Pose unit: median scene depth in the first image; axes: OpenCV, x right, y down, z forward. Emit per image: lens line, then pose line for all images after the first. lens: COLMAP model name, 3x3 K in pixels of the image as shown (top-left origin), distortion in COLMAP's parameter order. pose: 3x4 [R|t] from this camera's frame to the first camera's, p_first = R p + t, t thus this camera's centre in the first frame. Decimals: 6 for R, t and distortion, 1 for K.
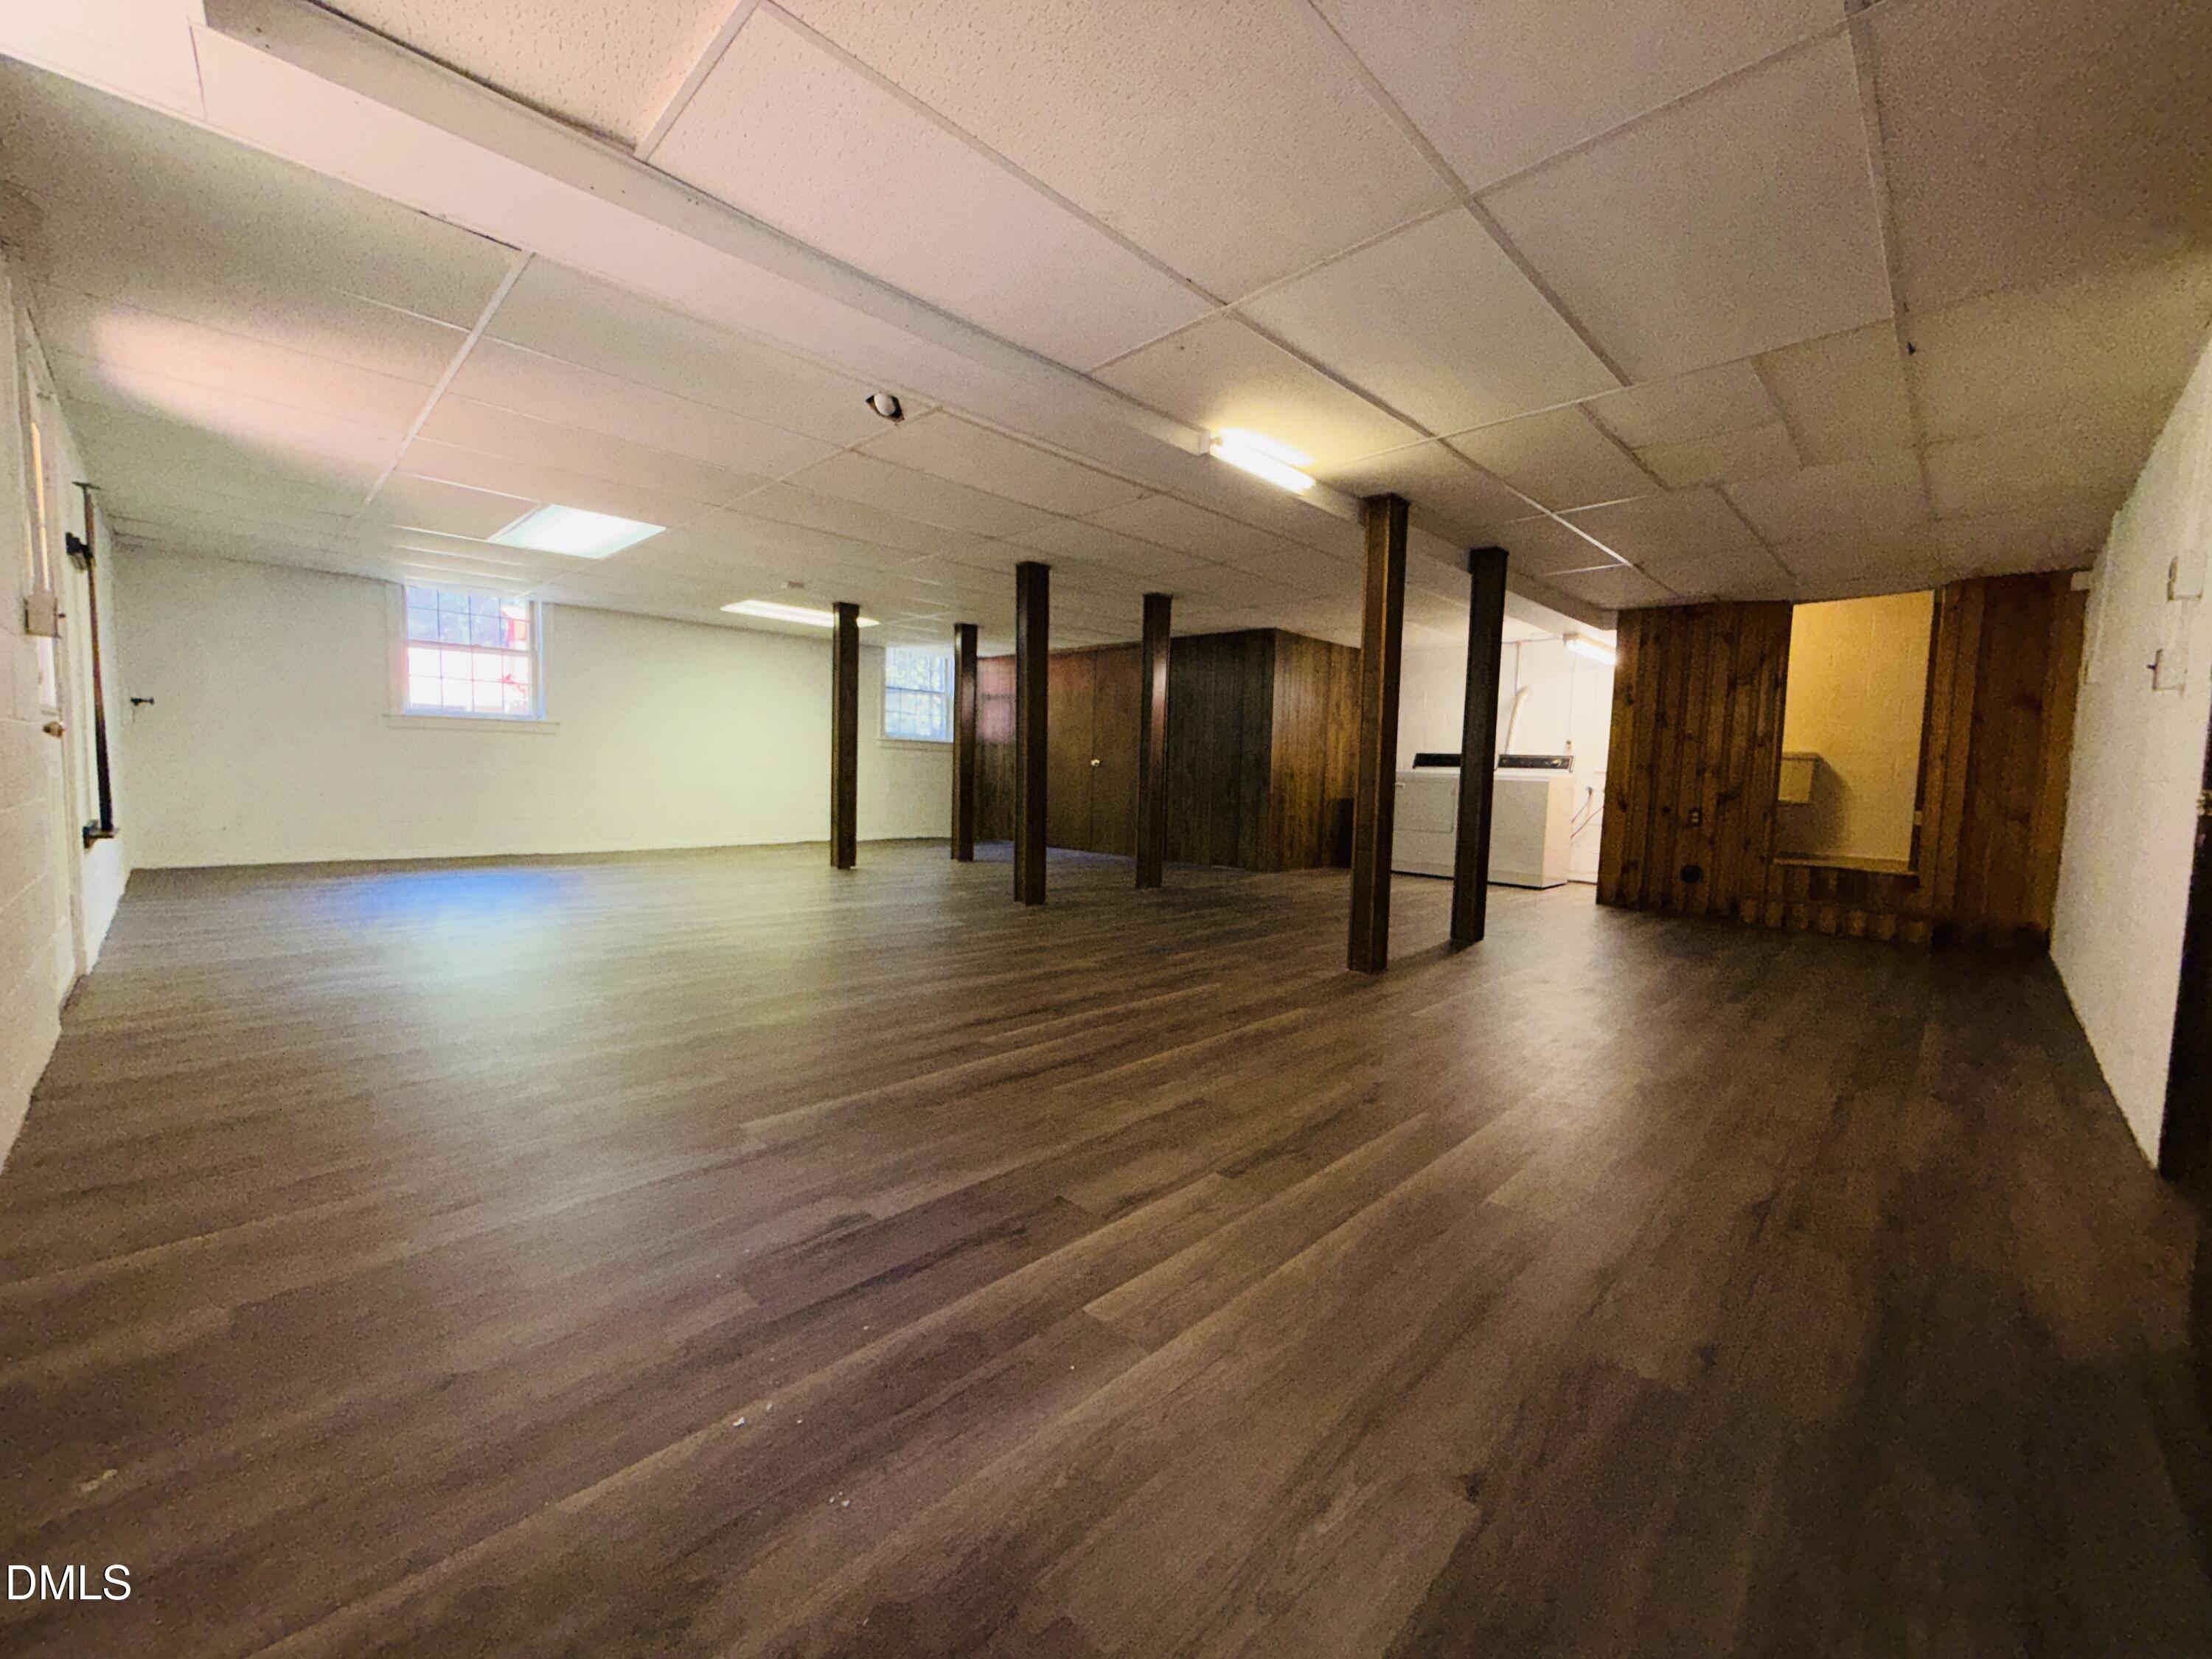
lens RADIAL K [[882.5, 0, 1099.7], [0, 882.5, 833.4], [0, 0, 1]] dist [-0.000244, 0.000271]
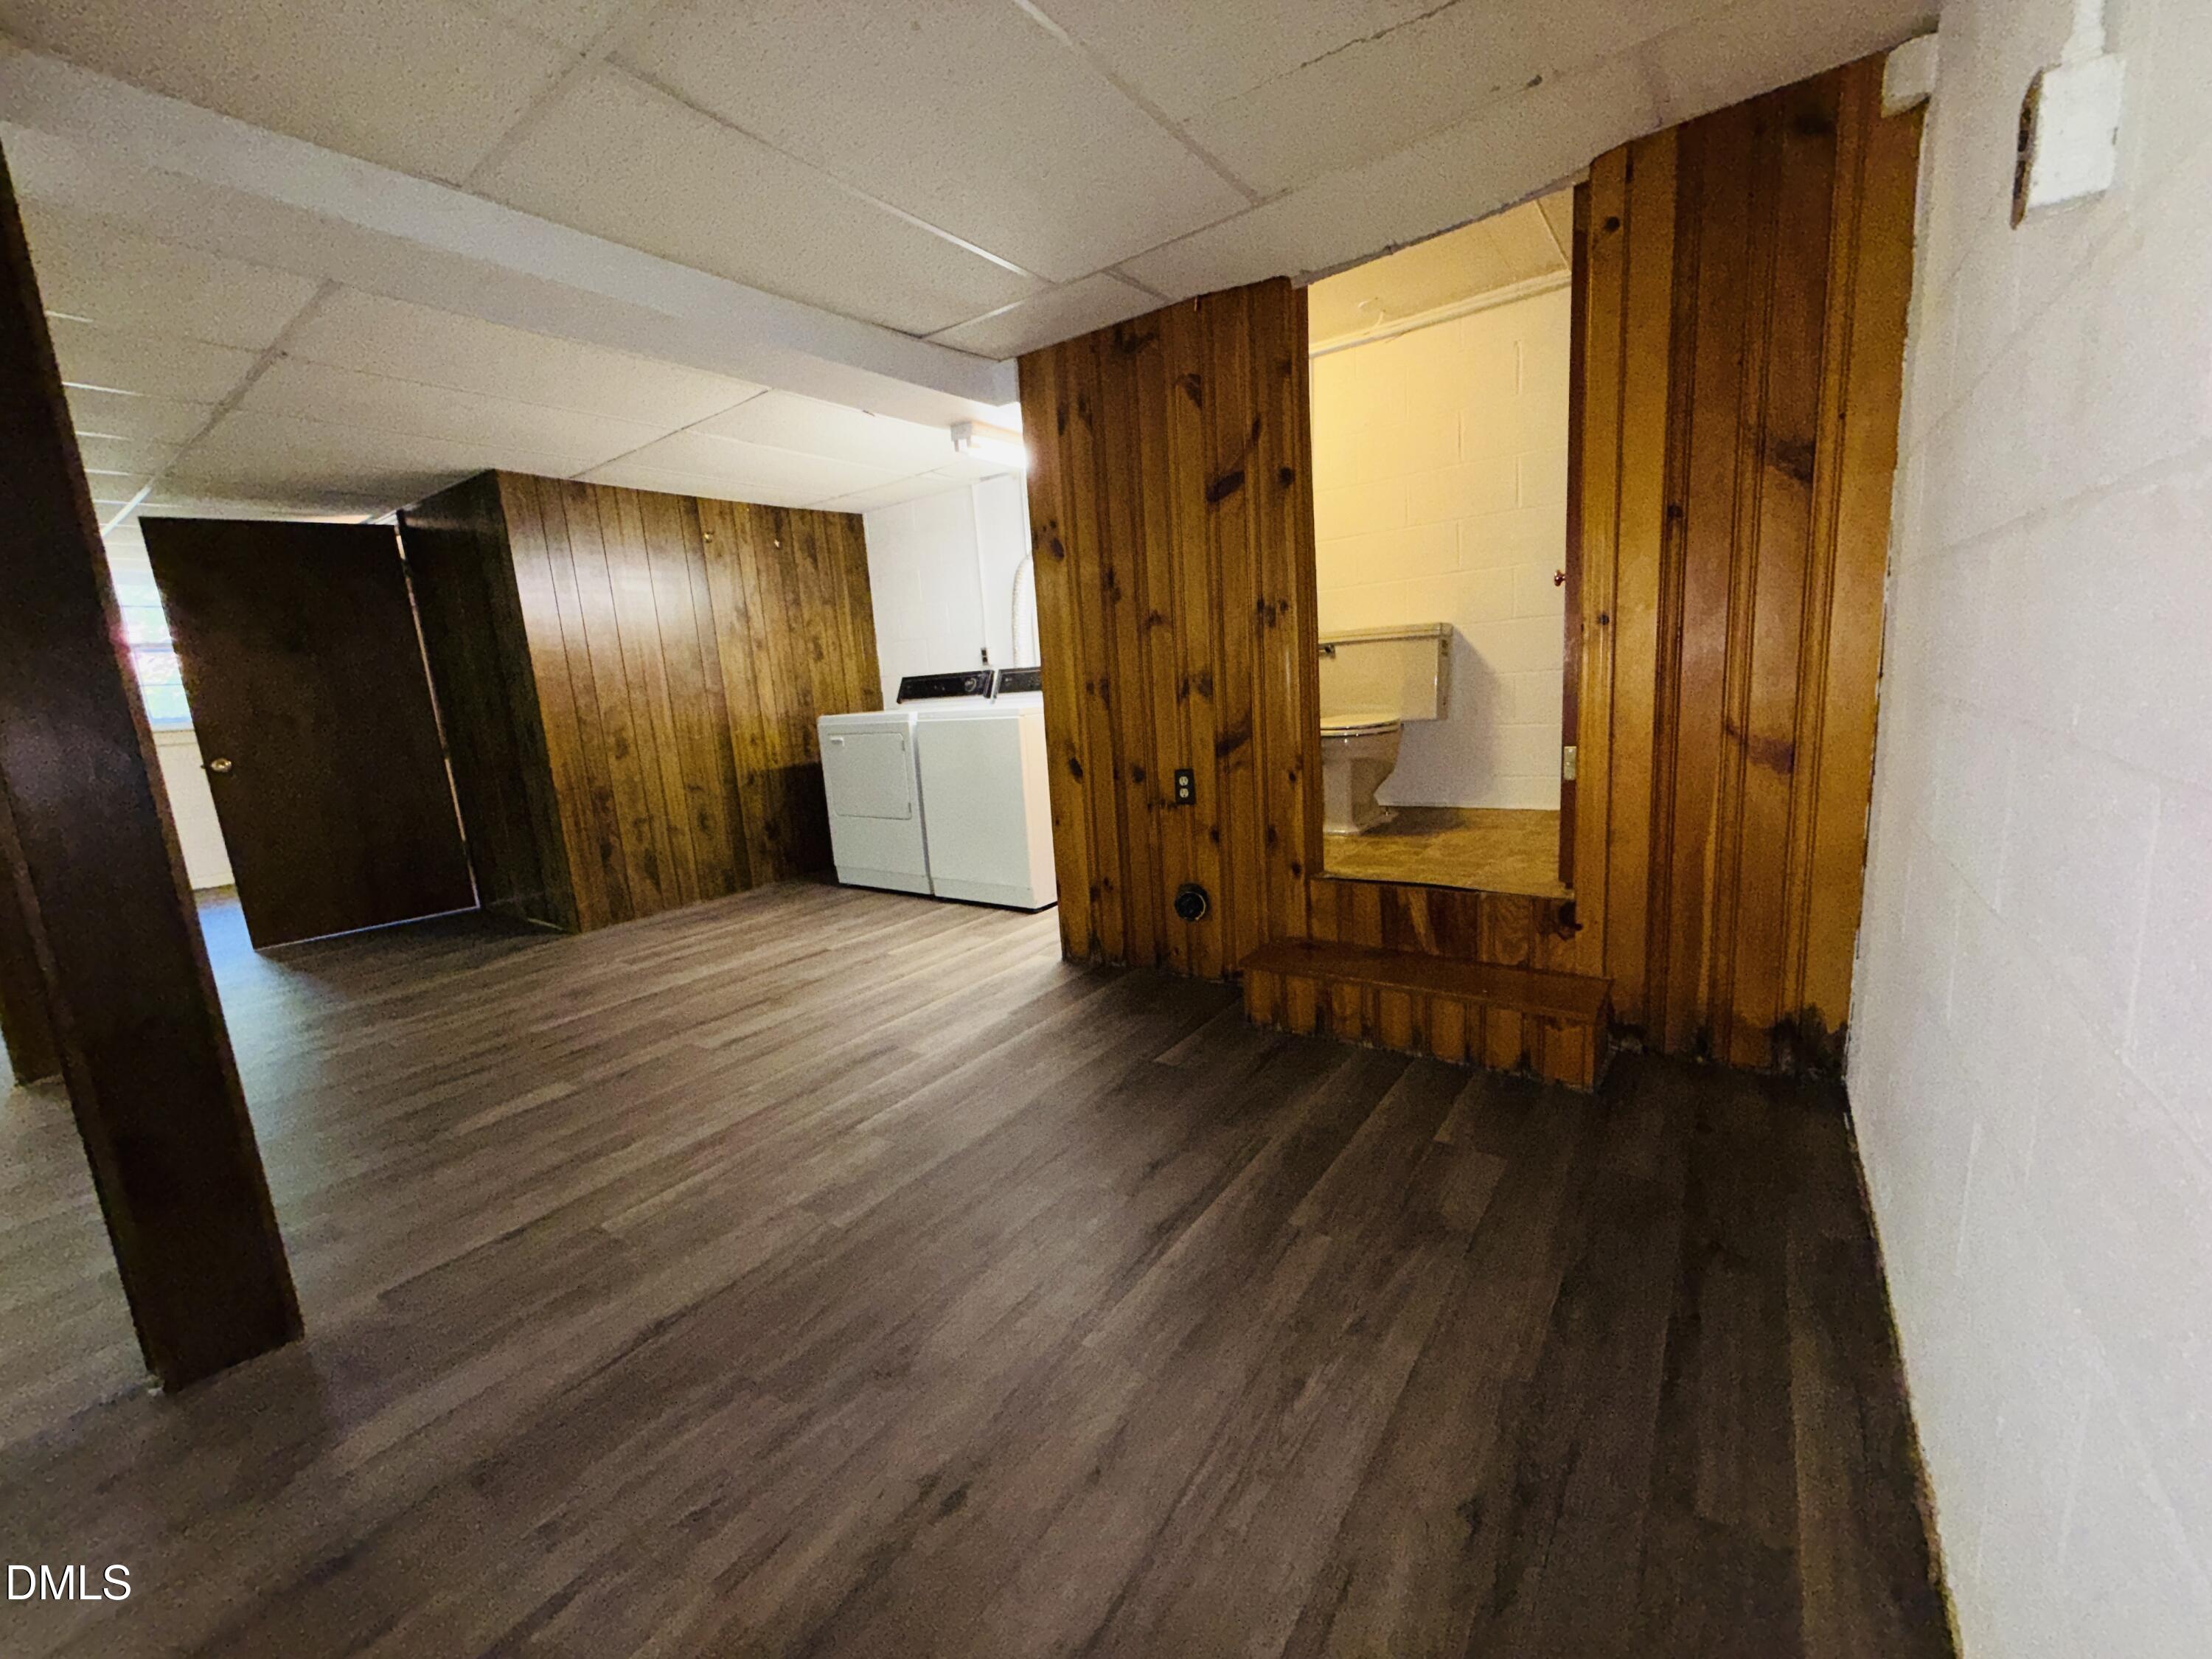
lens RADIAL K [[882.5, 0, 1099.7], [0, 882.5, 833.4], [0, 0, 1]] dist [-0.000244, 0.000271]
pose [[0.984478, -0.124867, 0.123332, 0.583695], [0.111793, 0.987869, 0.107787, -0.051531], [-0.135295, -0.092326, 0.986494, 0.545691]]
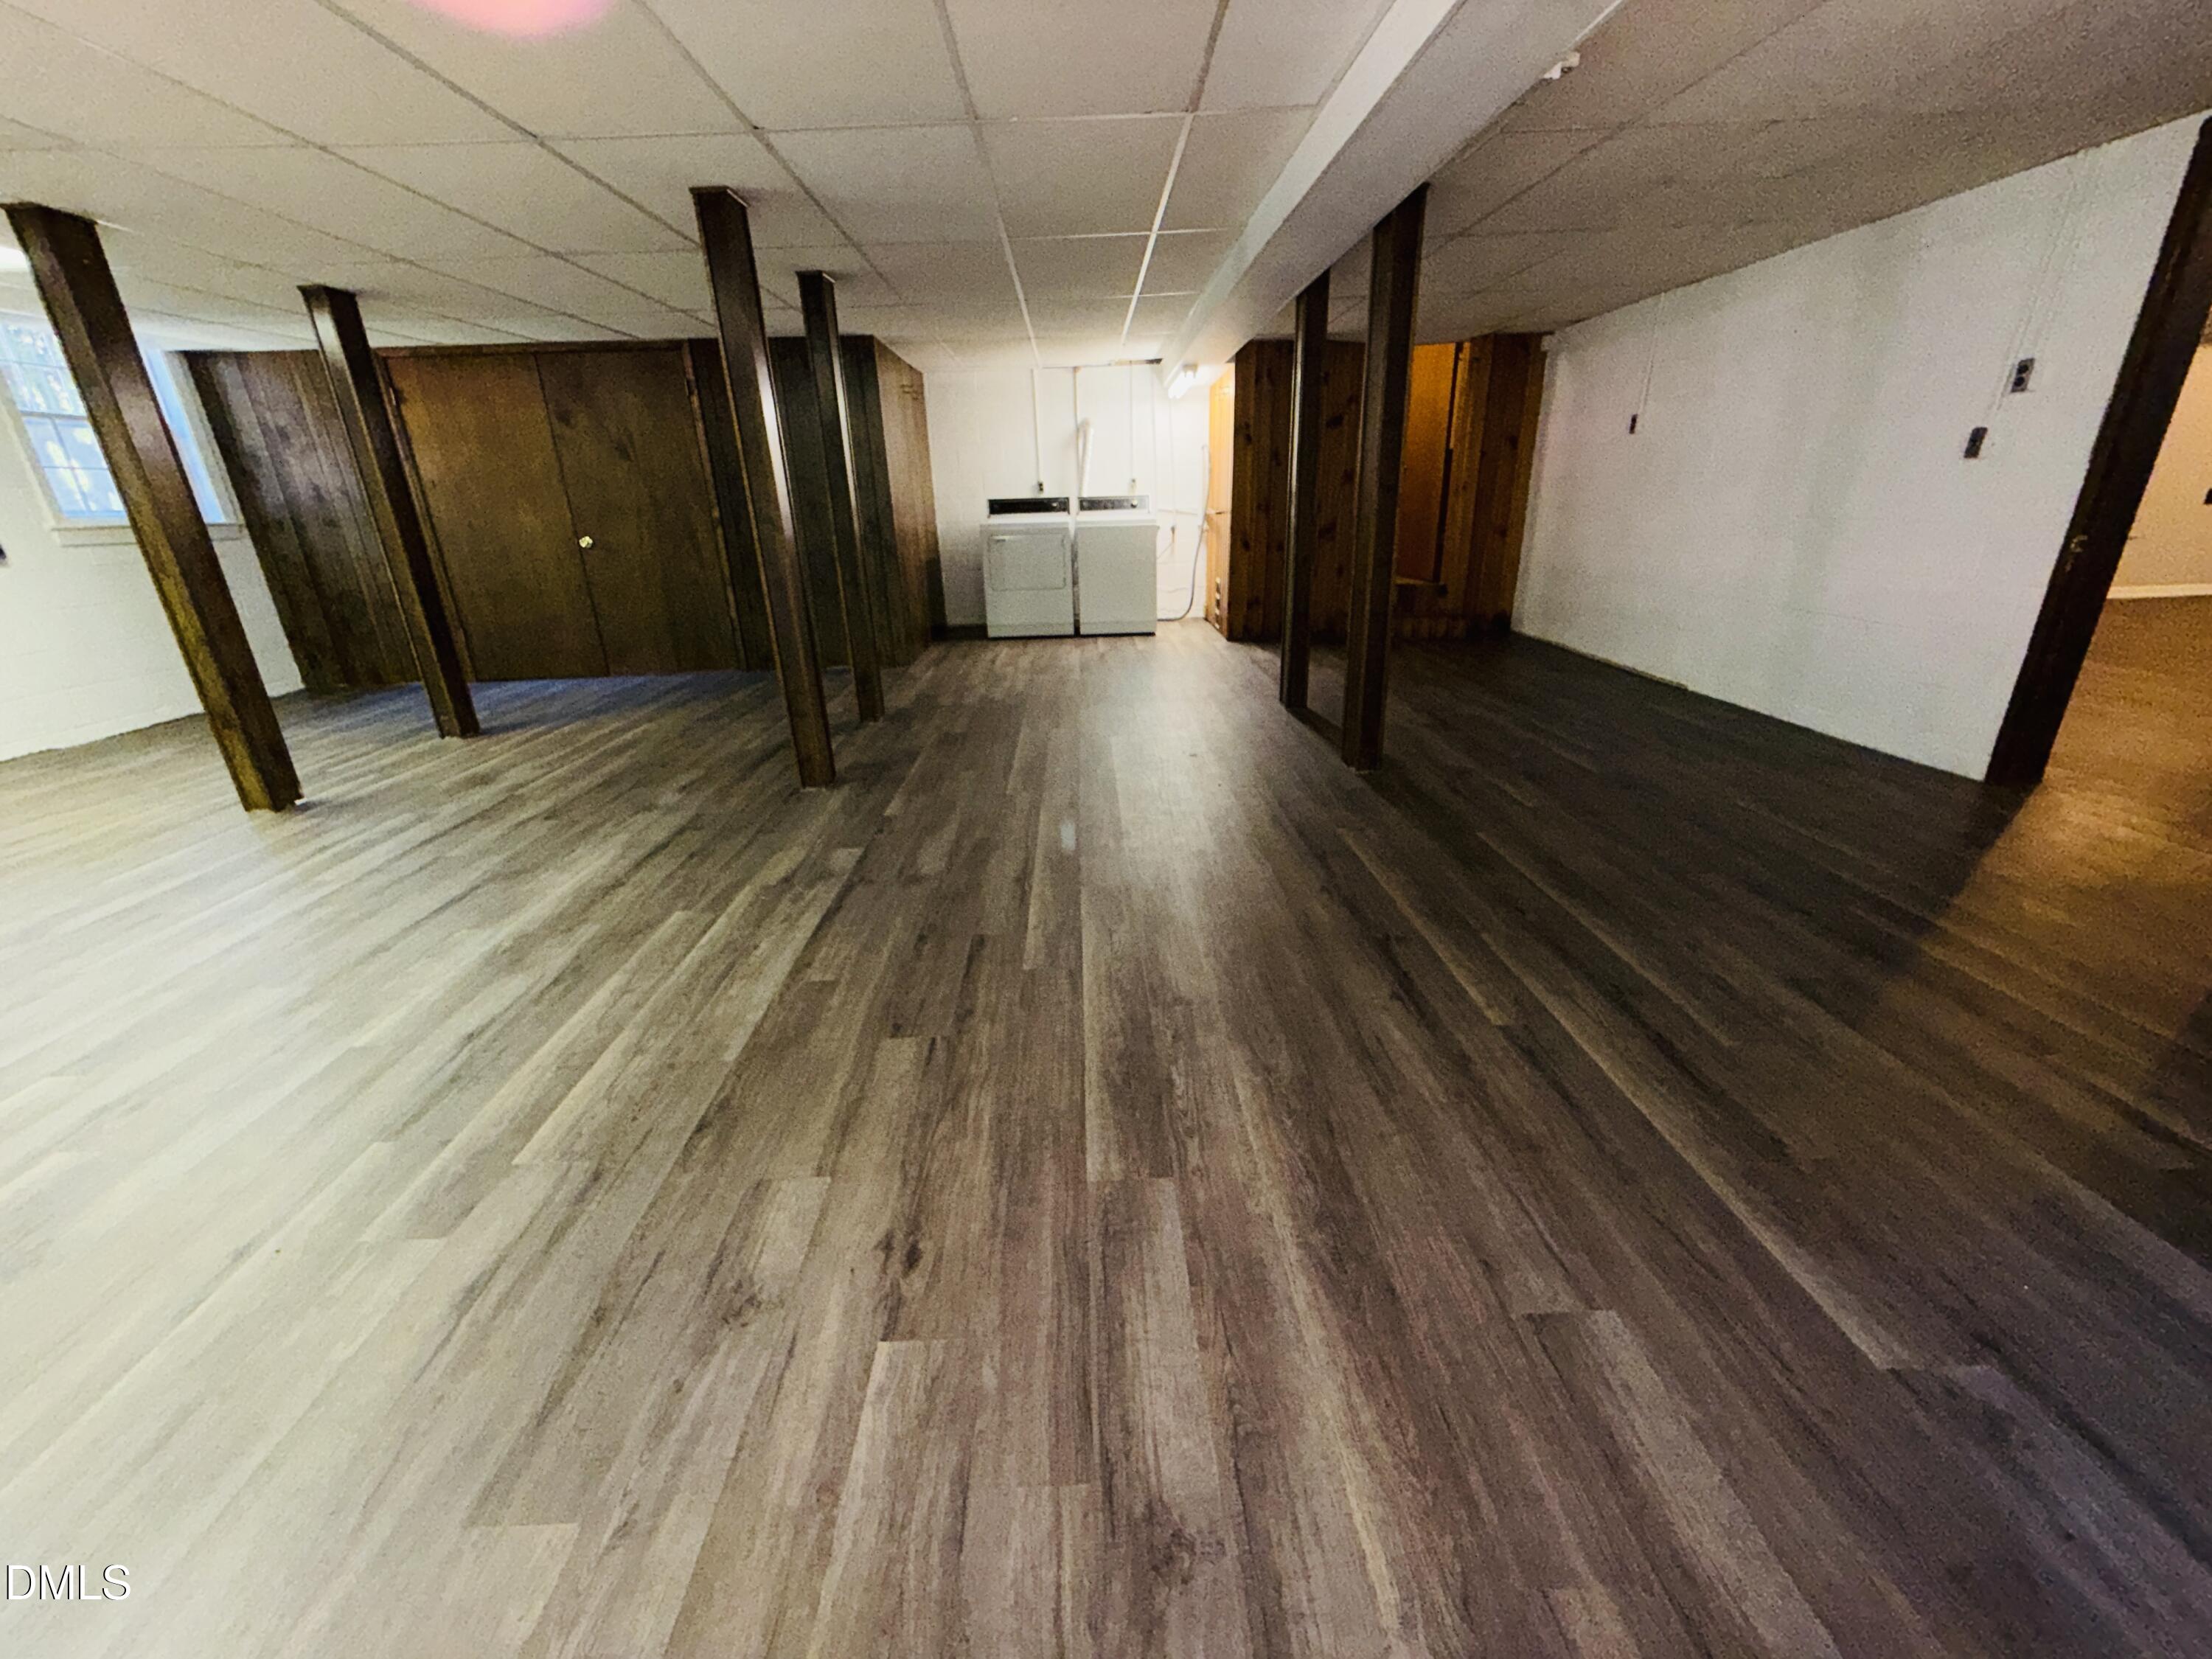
lens RADIAL K [[882.5, 0, 1099.7], [0, 882.5, 833.4], [0, 0, 1]] dist [-0.000244, 0.000271]
pose [[0.698462, -0.306246, 0.646811, -0.360078], [0.104886, 0.937859, 0.330787, -0.083243], [-0.707919, -0.163201, 0.687179, 0.357575]]
